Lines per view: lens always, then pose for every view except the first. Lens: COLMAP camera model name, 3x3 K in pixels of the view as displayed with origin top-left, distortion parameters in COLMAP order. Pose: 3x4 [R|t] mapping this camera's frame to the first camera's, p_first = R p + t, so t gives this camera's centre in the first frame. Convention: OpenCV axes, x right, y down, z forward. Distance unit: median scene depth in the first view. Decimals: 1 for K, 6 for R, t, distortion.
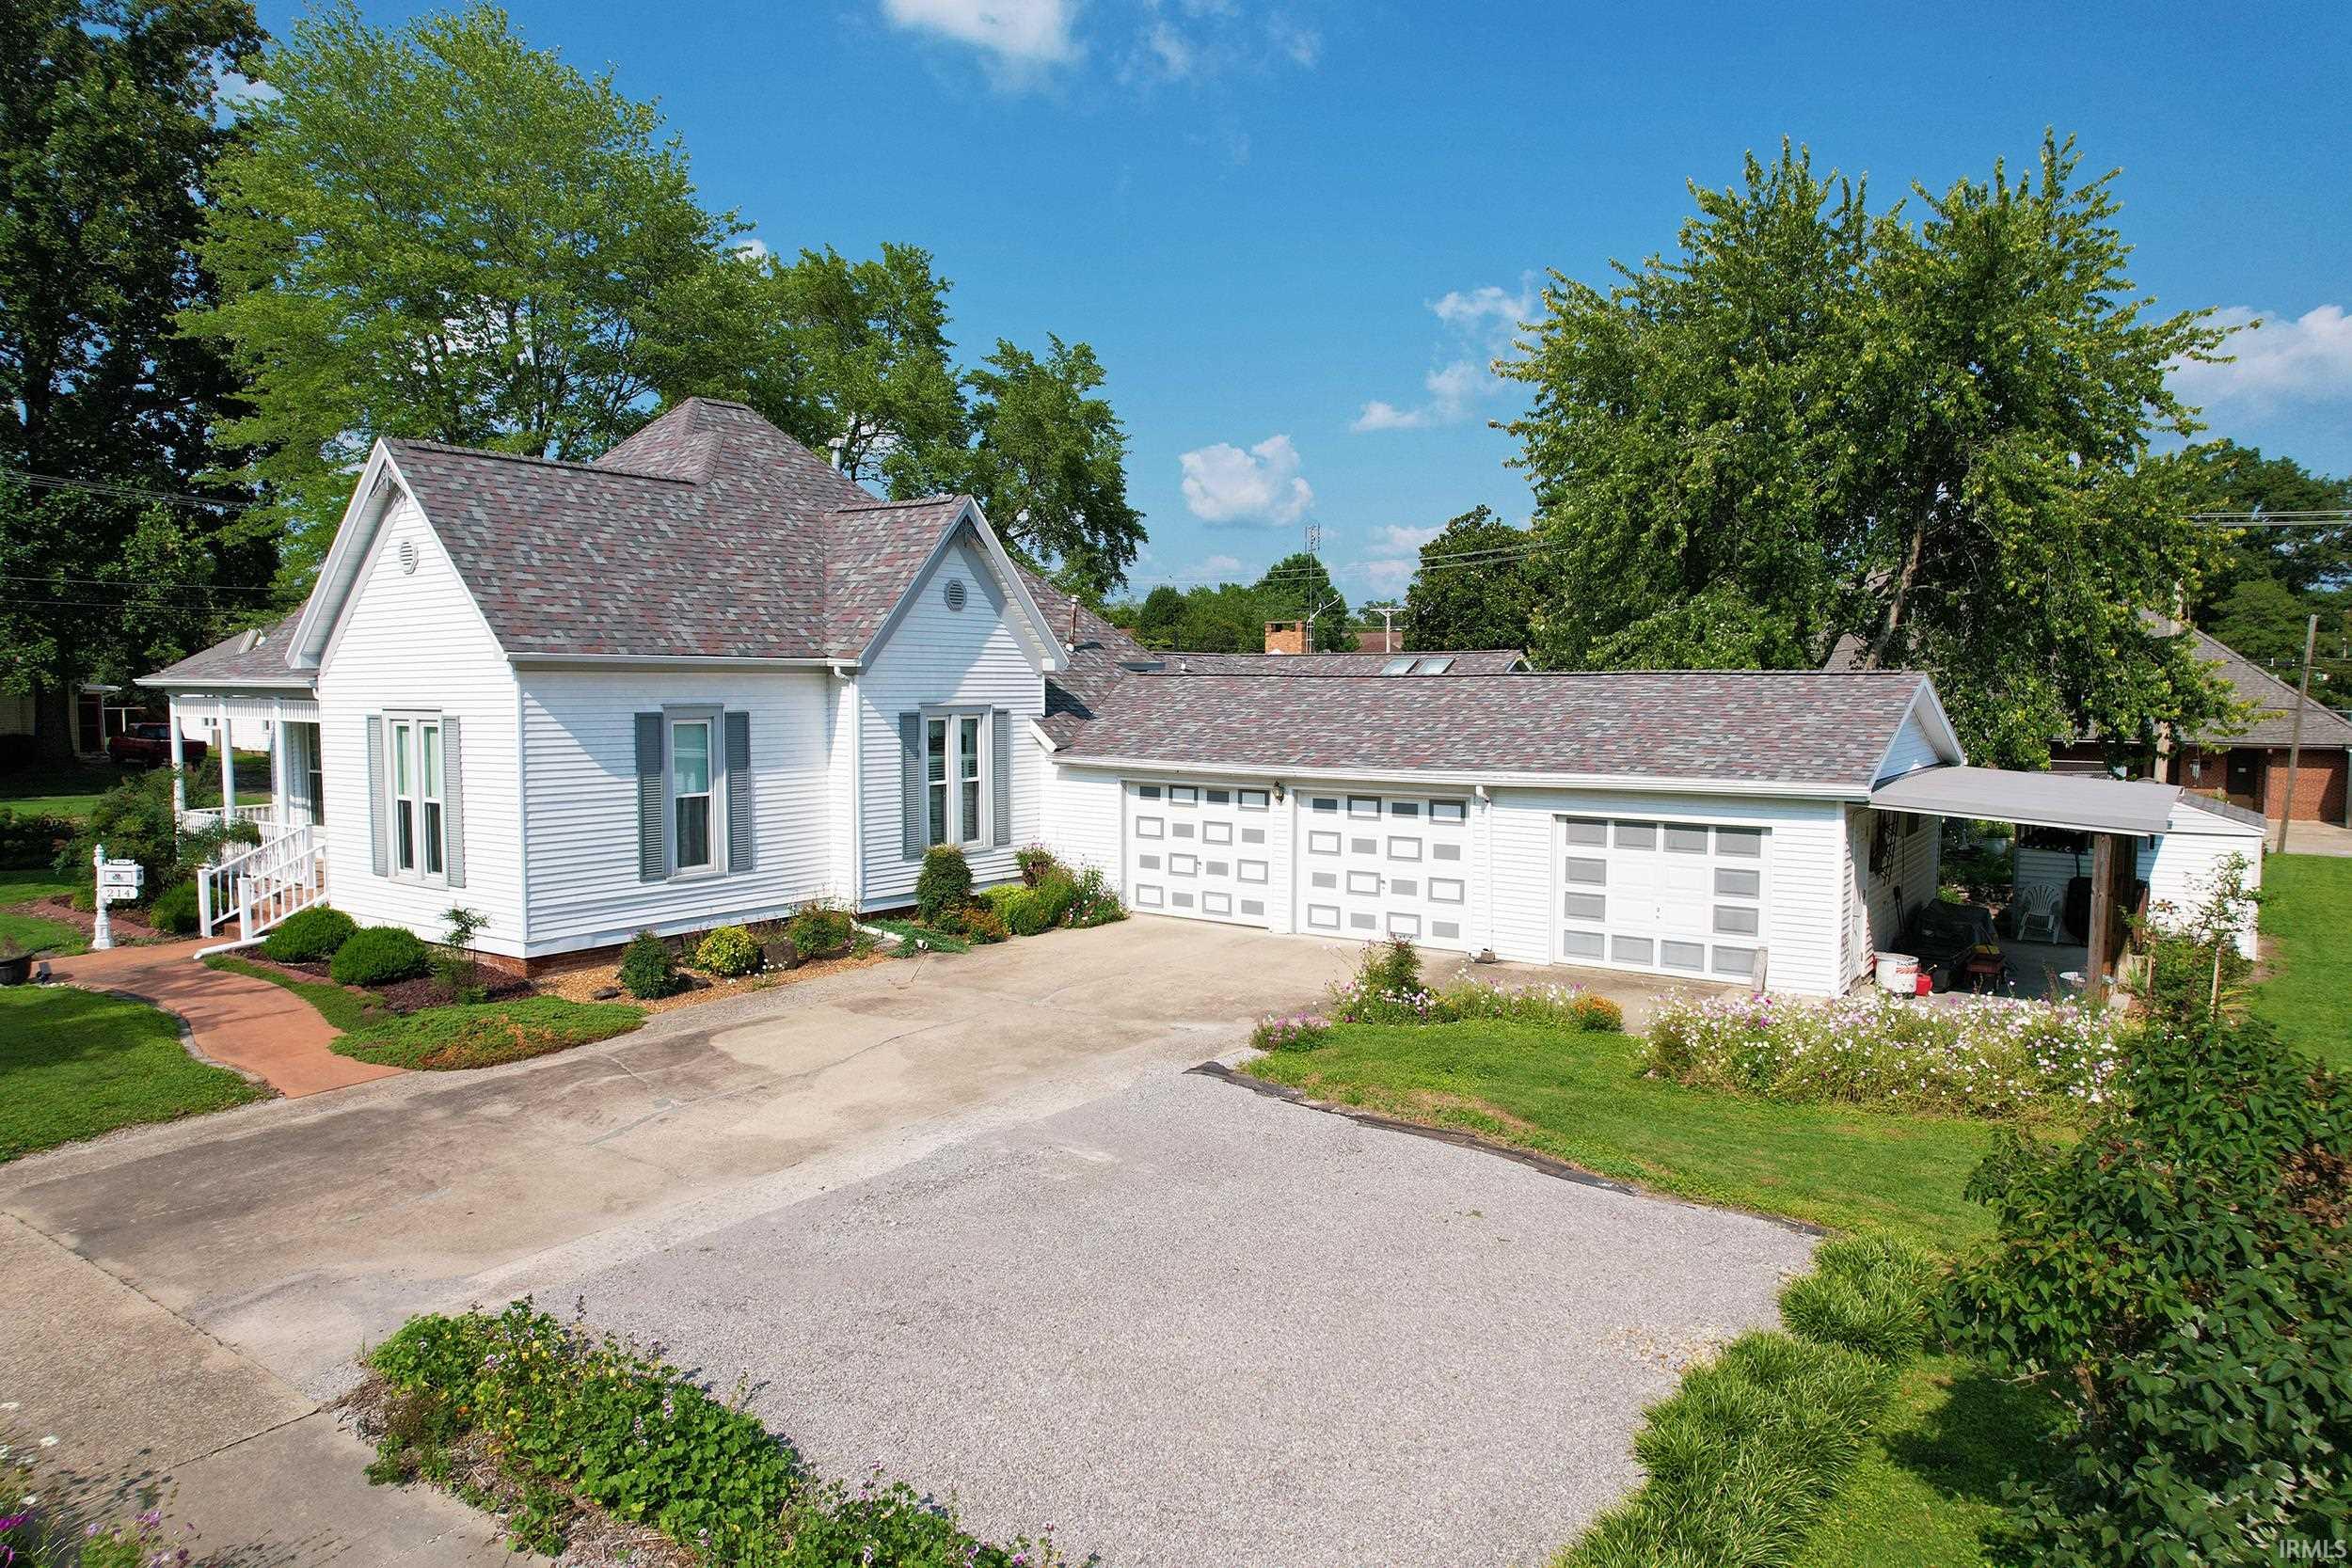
lens RADIAL K [[1498.4, 0, 1178.0], [0, 1498.4, 789.0], [0, 0, 1]] dist [-0.067843, 0.056936]
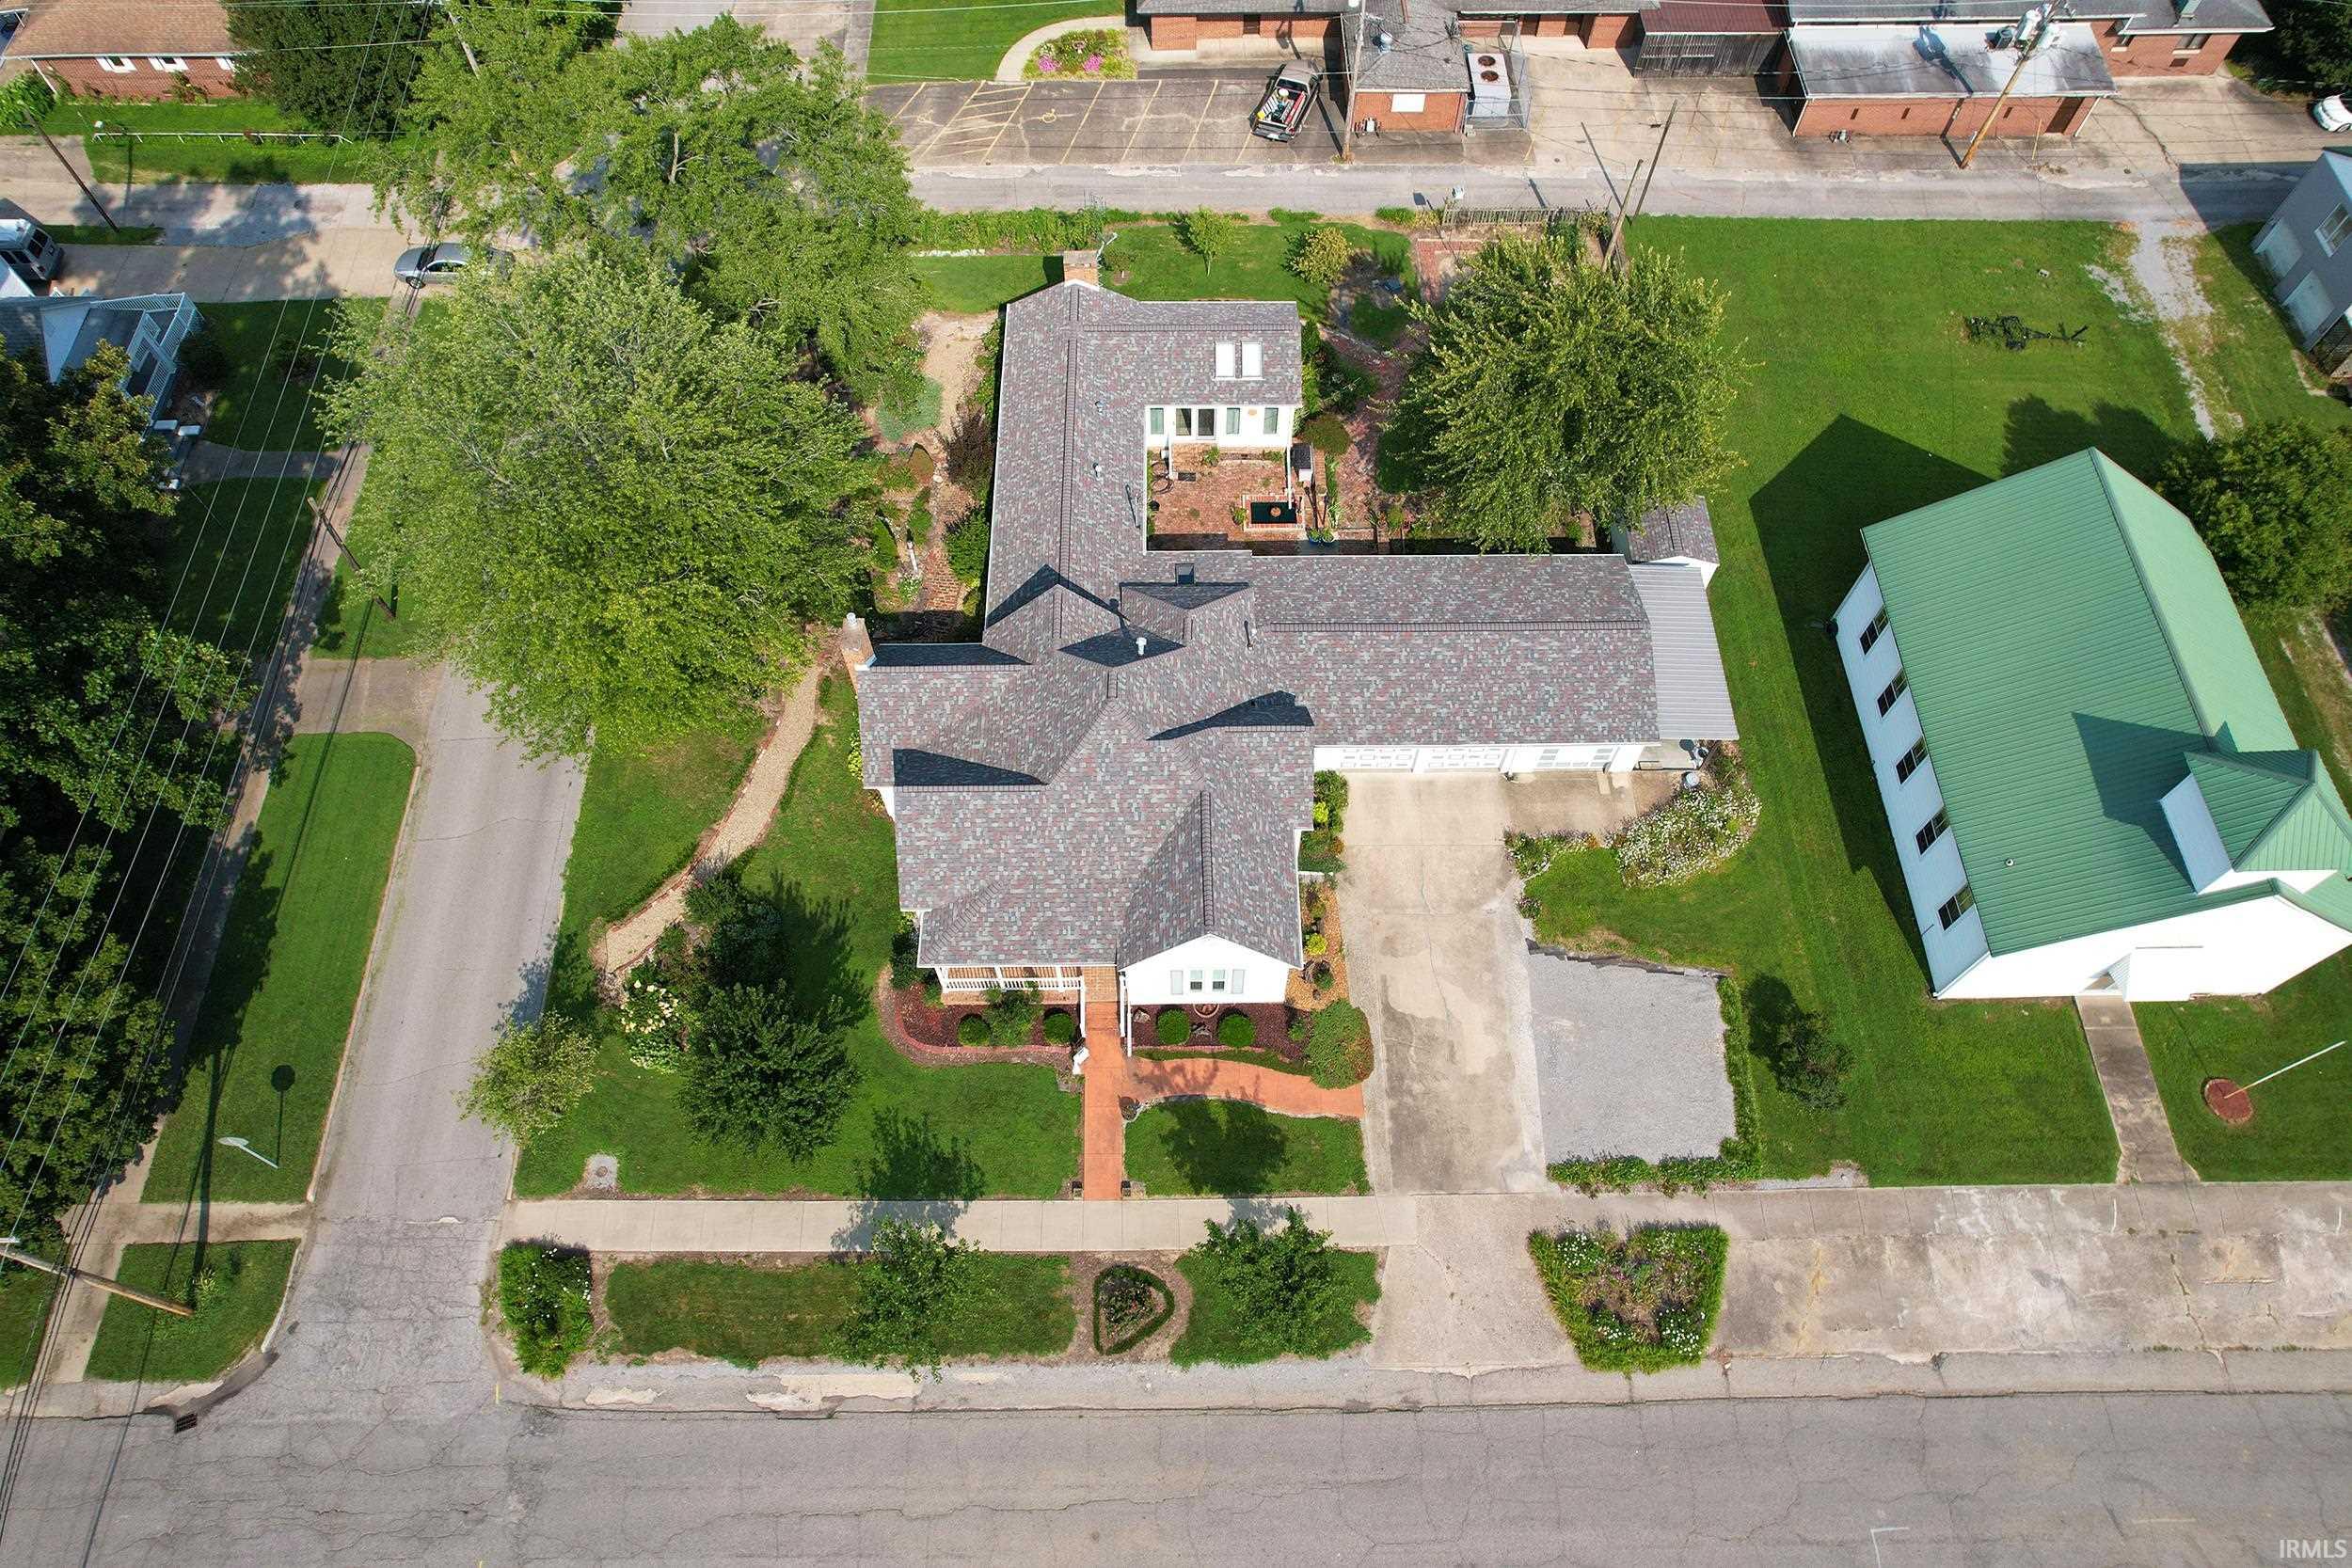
lens RADIAL K [[1498.4, 0, 1185.7], [0, 1498.4, 794.9], [0, 0, 1]] dist [-0.067843, 0.056936]
pose [[0.809856, -0.514171, 0.282419, -0.948464], [0.044682, 0.534096, 0.844242, -1.966256], [-0.584924, -0.671096, 0.455515, 0.085600]]
